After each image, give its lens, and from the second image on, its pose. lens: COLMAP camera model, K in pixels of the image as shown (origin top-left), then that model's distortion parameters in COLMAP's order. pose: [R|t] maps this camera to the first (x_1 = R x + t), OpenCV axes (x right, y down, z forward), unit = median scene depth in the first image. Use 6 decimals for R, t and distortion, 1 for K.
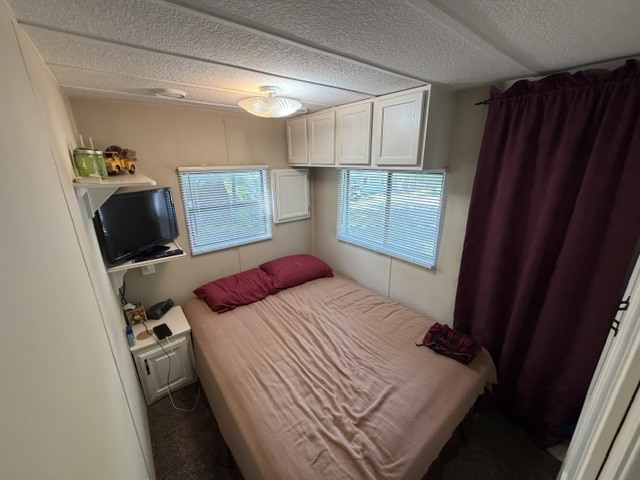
lens RADIAL K [[253.0, 0, 321.5], [0, 253.0, 240.7], [0, 0, 1]] dist [-0.003995, -0.000451]
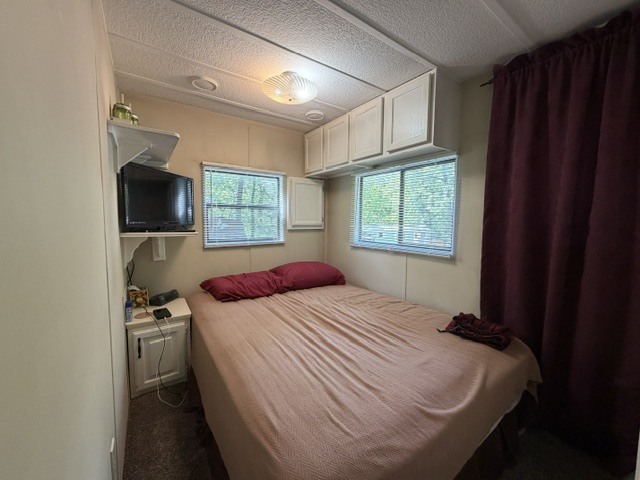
lens RADIAL K [[253.0, 0, 321.7], [0, 253.0, 239.1], [0, 0, 1]] dist [-0.003995, -0.000451]
pose [[0.997754, 0.024165, -0.062471, 0.019152], [-0.037242, 0.975342, -0.217536, 0.287674], [0.055674, 0.219374, 0.974051, 0.055058]]
